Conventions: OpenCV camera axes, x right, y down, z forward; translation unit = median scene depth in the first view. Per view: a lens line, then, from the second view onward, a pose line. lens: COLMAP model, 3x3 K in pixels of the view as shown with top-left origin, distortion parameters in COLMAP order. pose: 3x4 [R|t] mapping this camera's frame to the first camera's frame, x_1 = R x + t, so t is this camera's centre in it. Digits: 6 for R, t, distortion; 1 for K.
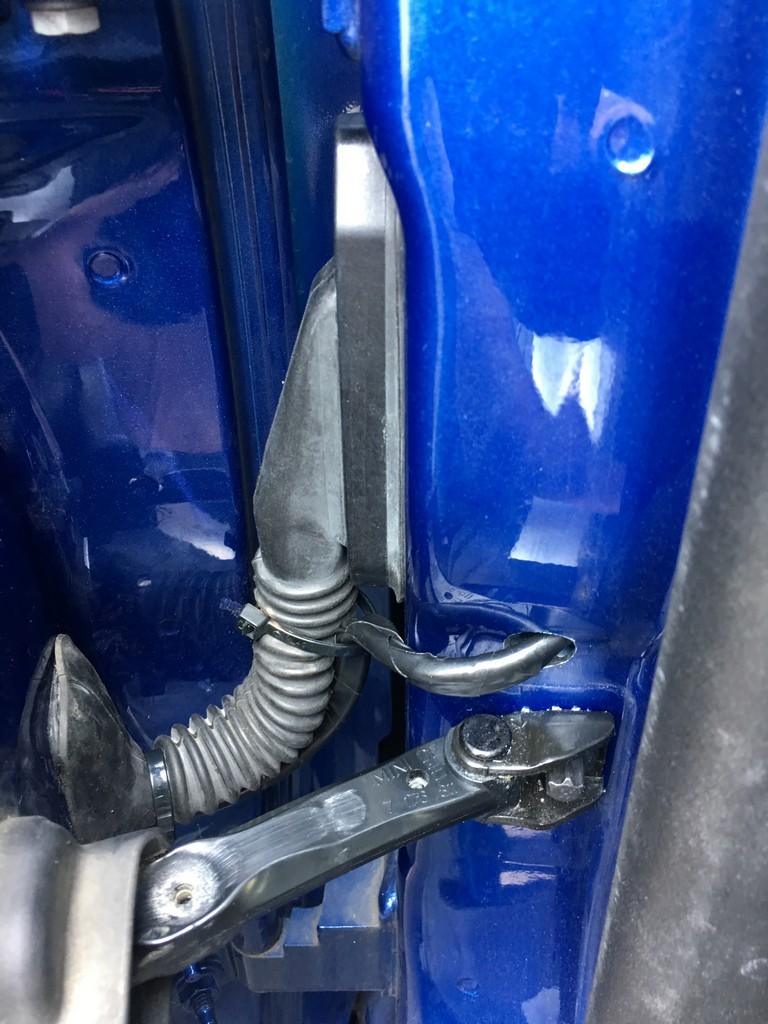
lens RADIAL K [[873.1, 0, 390.9], [0, 873.1, 514.4], [0, 0, 1]] dist [0.070406, -0.113841]
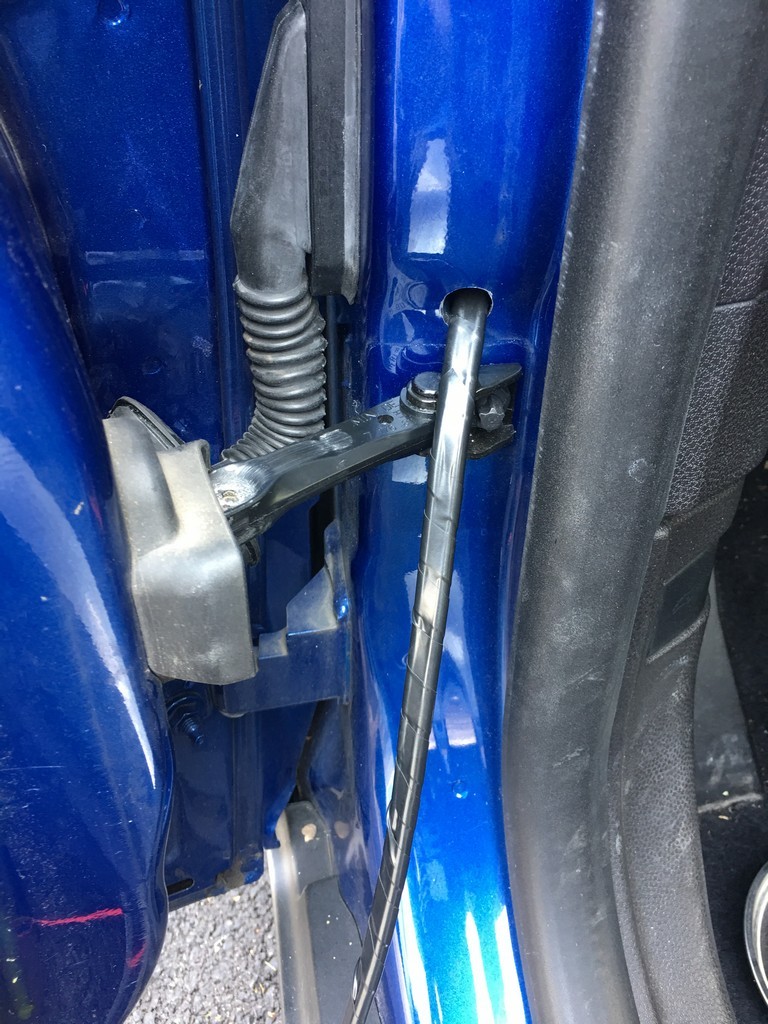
lens RADIAL K [[873.1, 0, 390.9], [0, 873.1, 514.4], [0, 0, 1]] dist [0.070406, -0.113841]
pose [[0.975510, -0.105440, 0.193036, -0.238483], [0.098726, 0.994137, 0.044104, 0.398103], [-0.196555, -0.023966, 0.980200, -0.311617]]
